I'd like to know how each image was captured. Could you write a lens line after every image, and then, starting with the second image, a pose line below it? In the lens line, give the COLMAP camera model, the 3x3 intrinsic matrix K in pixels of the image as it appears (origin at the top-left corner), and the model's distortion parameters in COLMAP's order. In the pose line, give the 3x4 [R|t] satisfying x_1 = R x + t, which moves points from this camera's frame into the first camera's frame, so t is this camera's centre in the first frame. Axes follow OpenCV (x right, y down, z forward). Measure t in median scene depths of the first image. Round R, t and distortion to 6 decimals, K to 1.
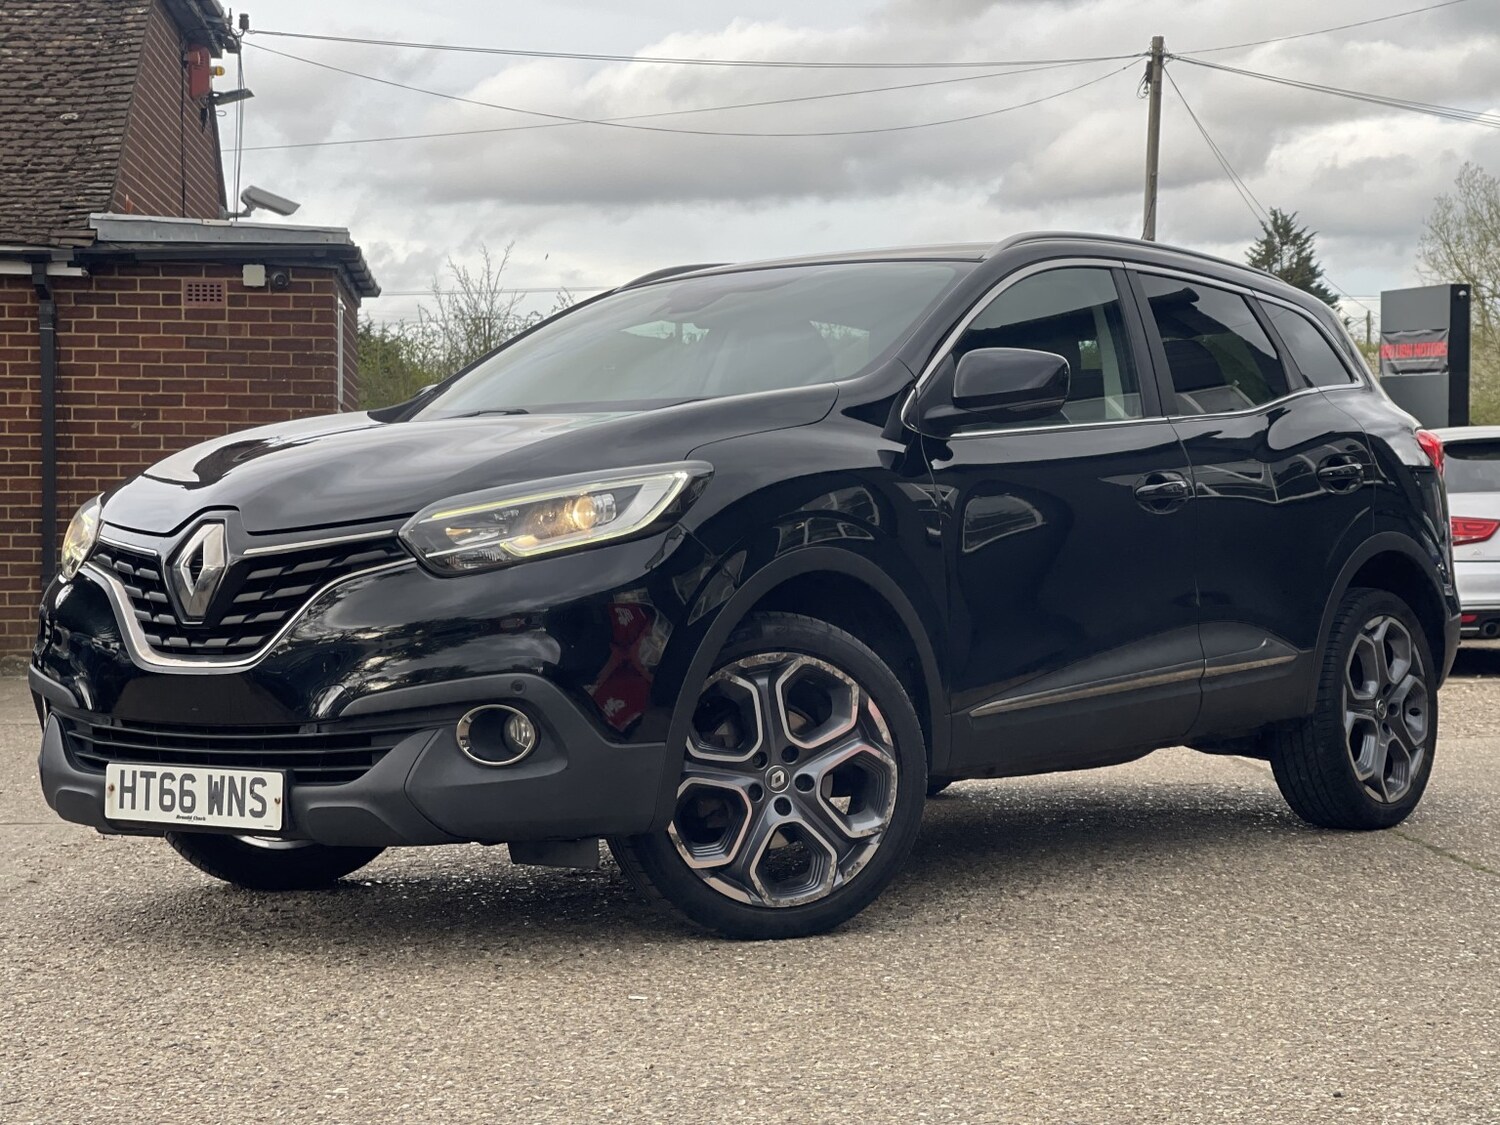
lens RADIAL K [[2805.8, 0, 748.6], [0, 2805.8, 566.2], [0, 0, 1]] dist [0.201749, 0.000000]
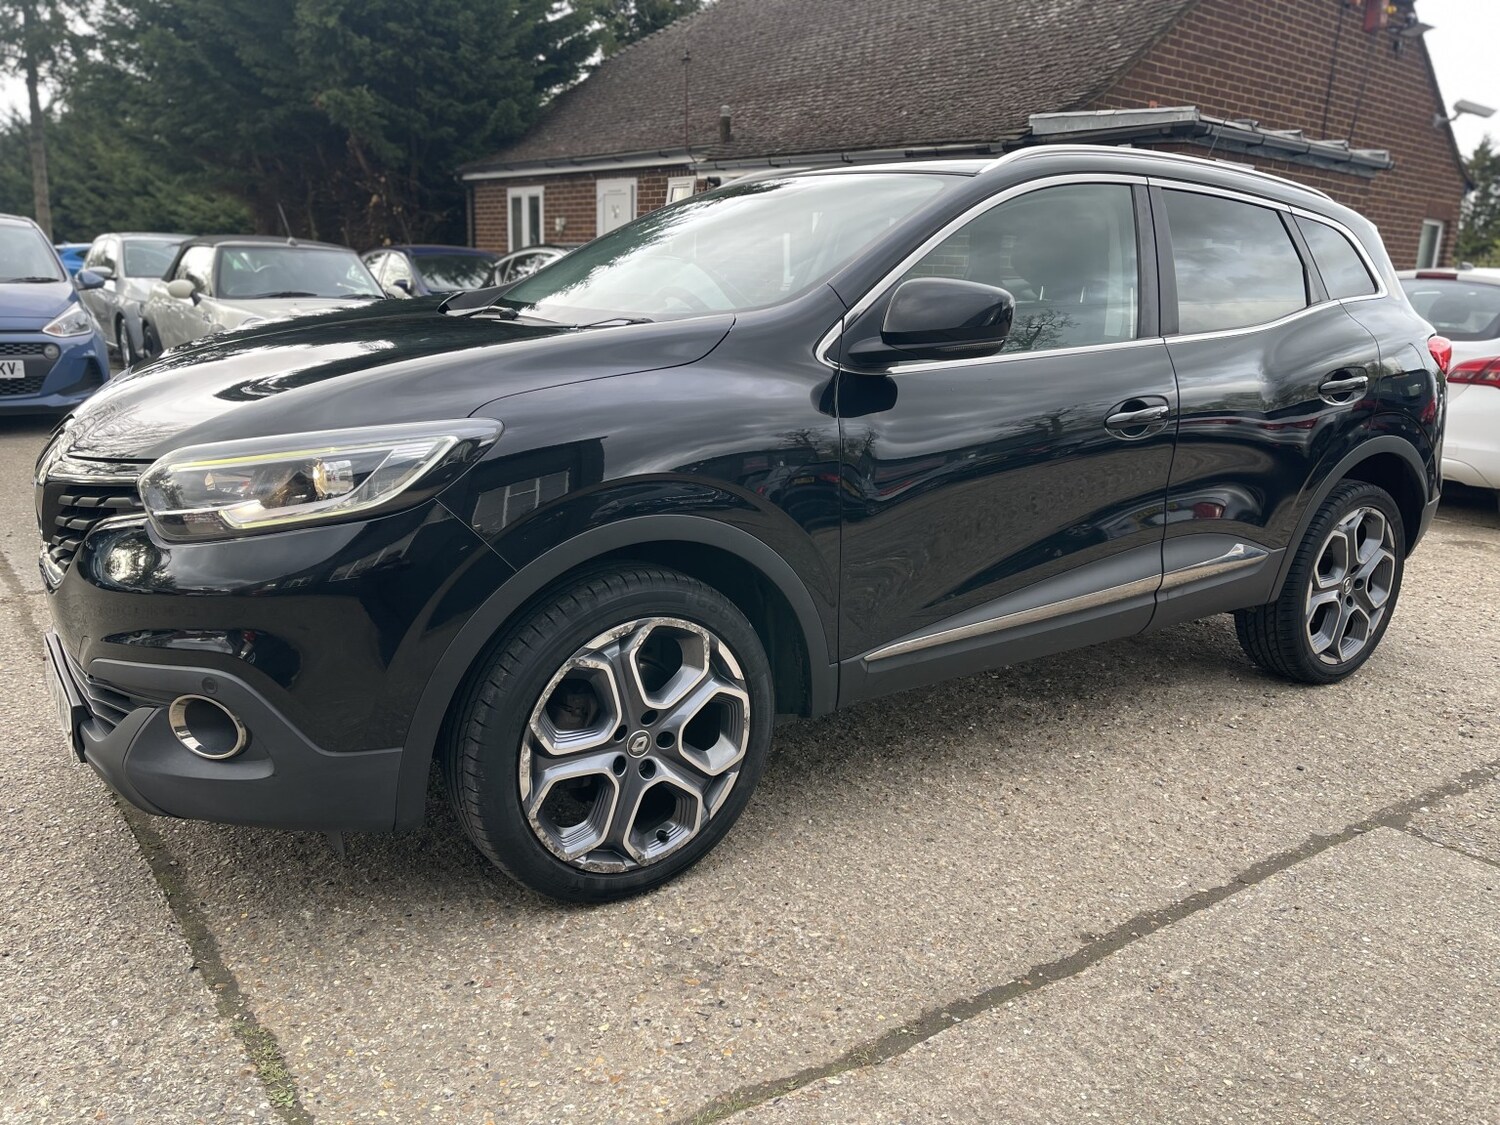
lens RADIAL K [[1142.1, 0, 756.3], [0, 1142.1, 572.2], [0, 0, 1]] dist [0.066226, -0.079069]
pose [[0.957658, 0.120531, -0.261465, 0.154005], [-0.054515, 0.967636, 0.246392, -0.080304], [0.282701, -0.221705, 0.933235, 0.662091]]
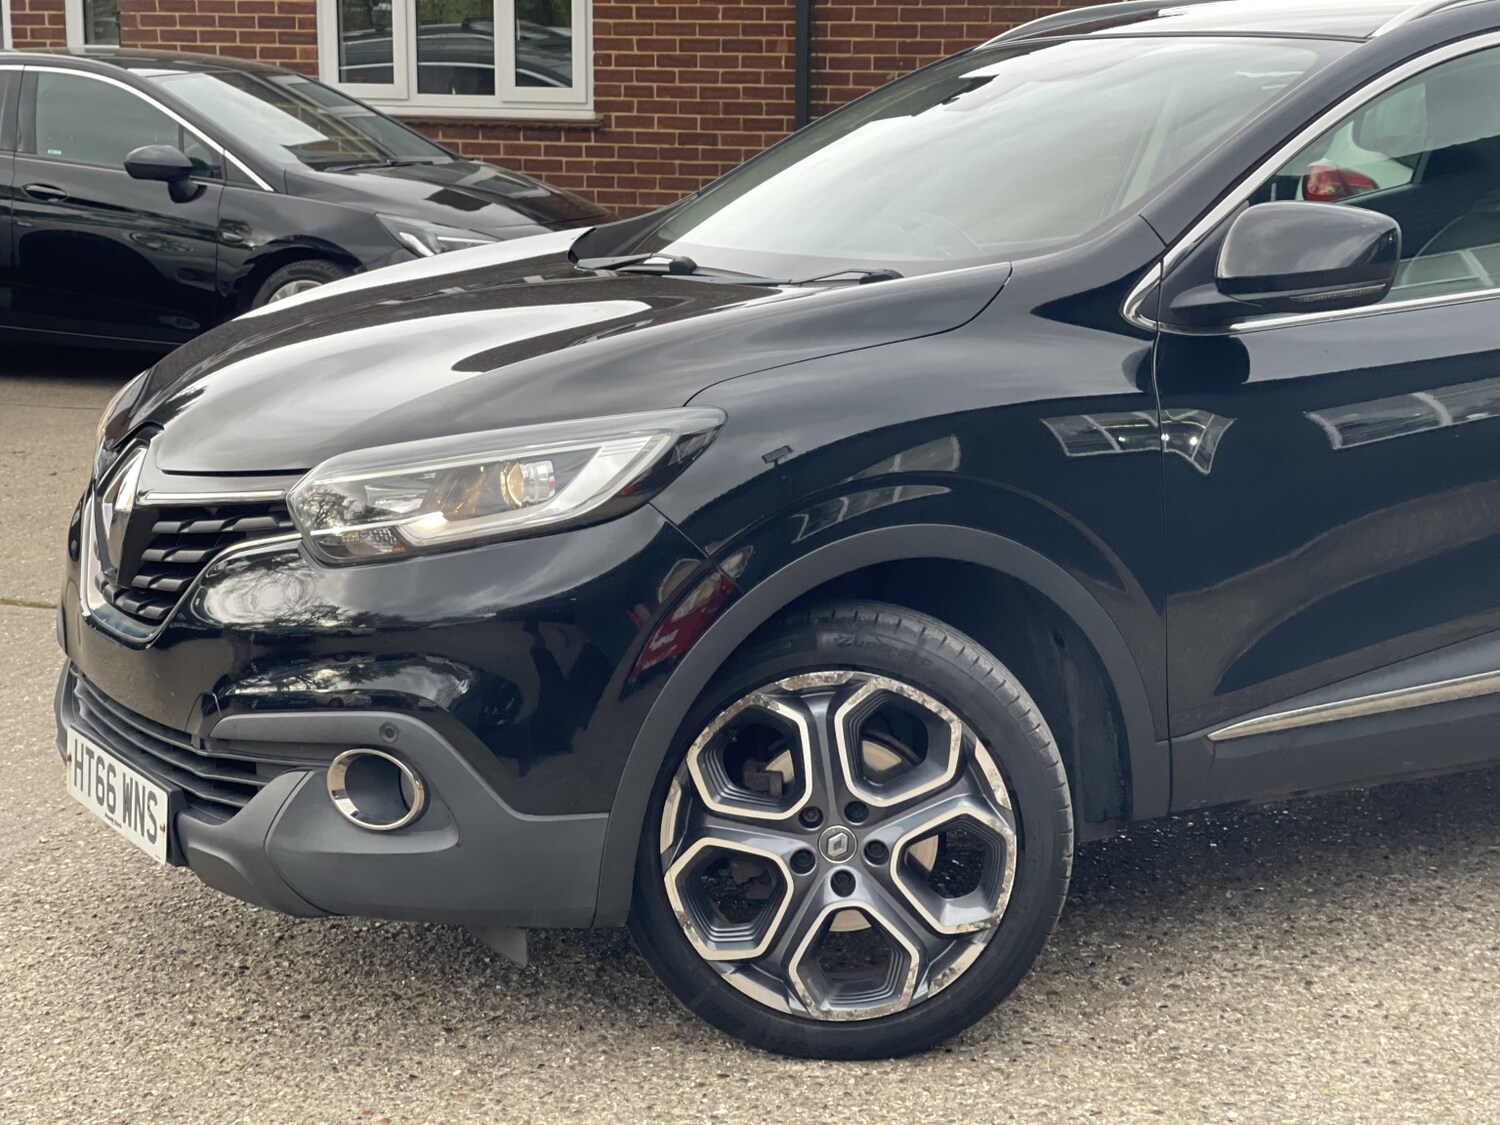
lens RADIAL K [[2805.8, 0, 750.6], [0, 2805.8, 551.2], [0, 0, 1]] dist [0.201749, 0.000000]
pose [[0.921351, 0.075495, -0.381330, 0.254164], [-0.014982, 0.987128, 0.159230, -0.110033], [0.388442, -0.140994, 0.910623, 0.348930]]
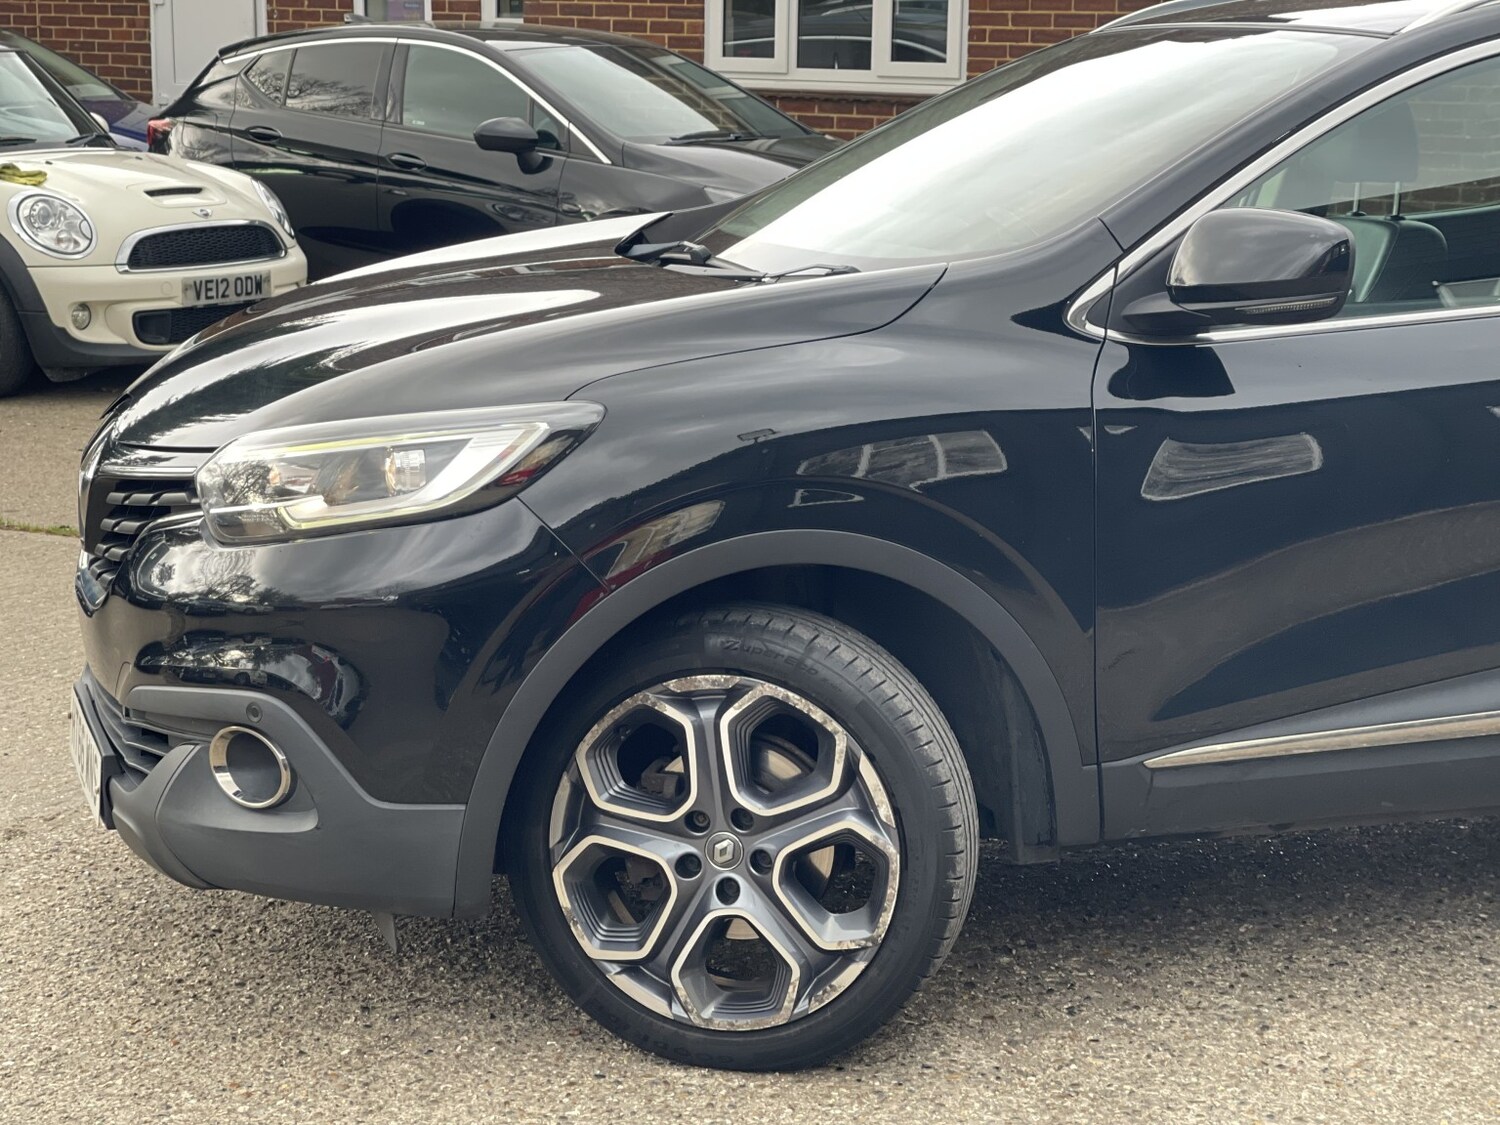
lens RADIAL K [[2805.8, 0, 757.7], [0, 2805.8, 550.3], [0, 0, 1]] dist [0.201749, 0.000000]
pose [[0.829375, 0.121340, -0.545356, 0.387215], [-0.029793, 0.984347, 0.173704, -0.119127], [0.557897, -0.127818, 0.820008, 0.435167]]
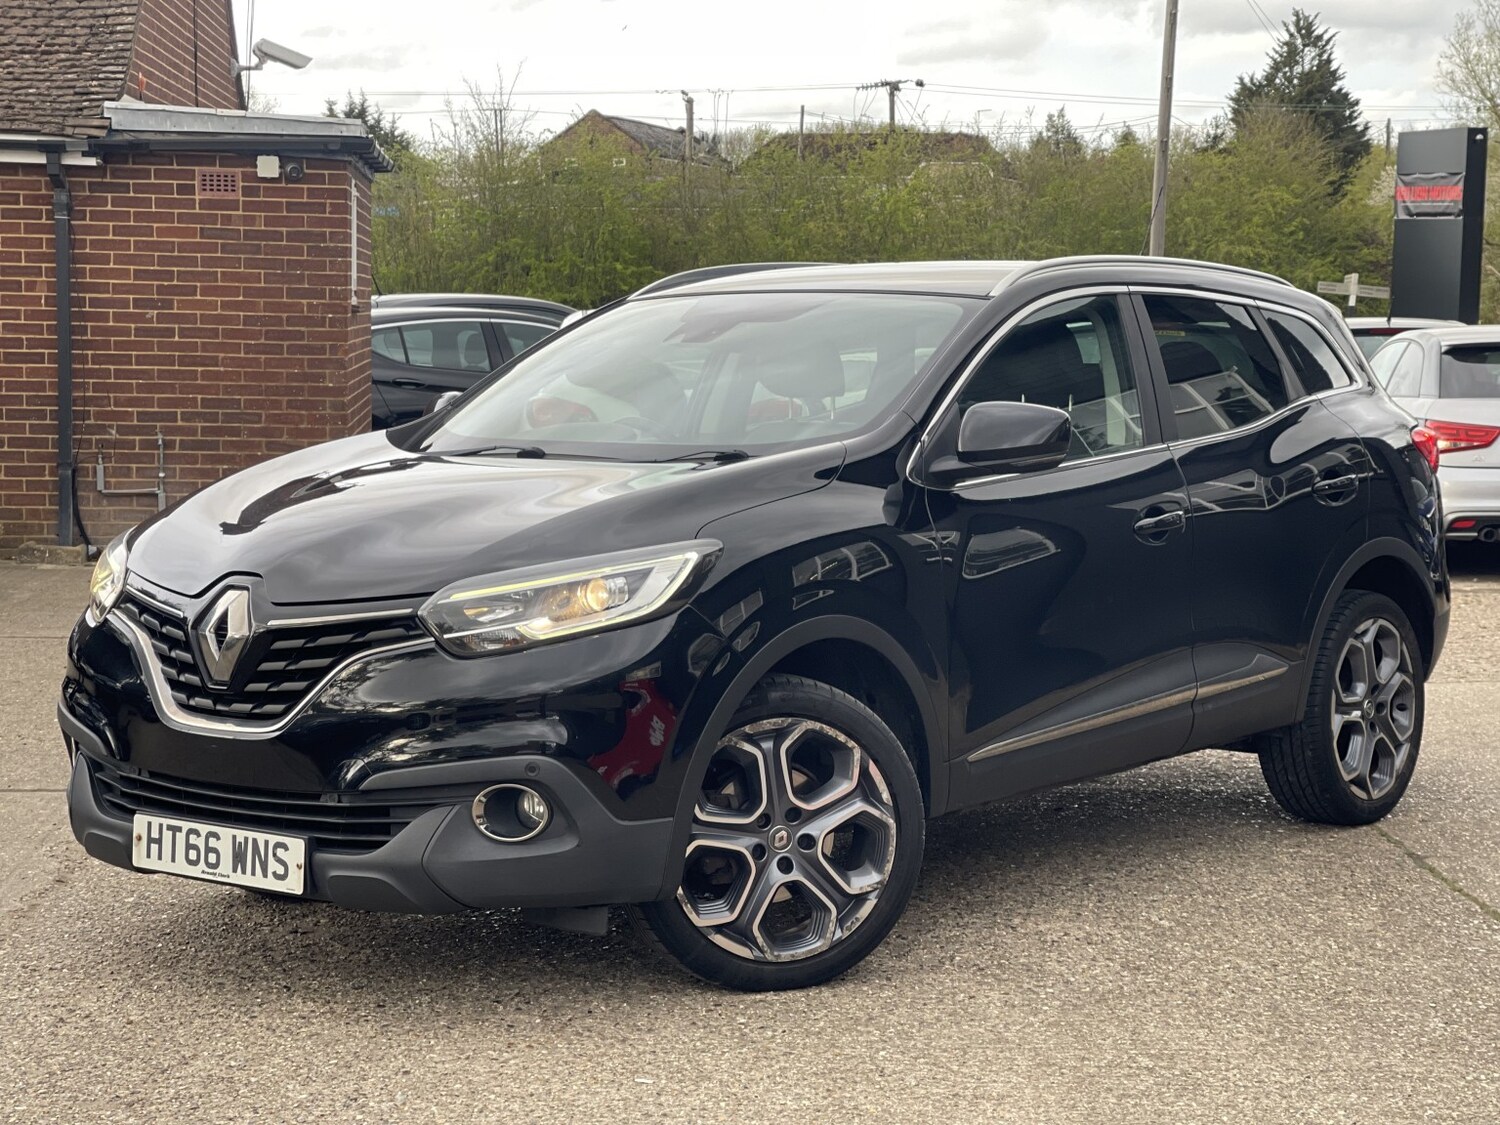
lens RADIAL K [[2805.8, 0, 766.1], [0, 2805.8, 560.9], [0, 0, 1]] dist [0.201749, 0.000000]
pose [[0.999876, 0.015323, 0.003735, -0.000528], [-0.015555, 0.997215, 0.072943, -0.101548], [-0.002607, -0.072992, 0.997329, -0.029045]]
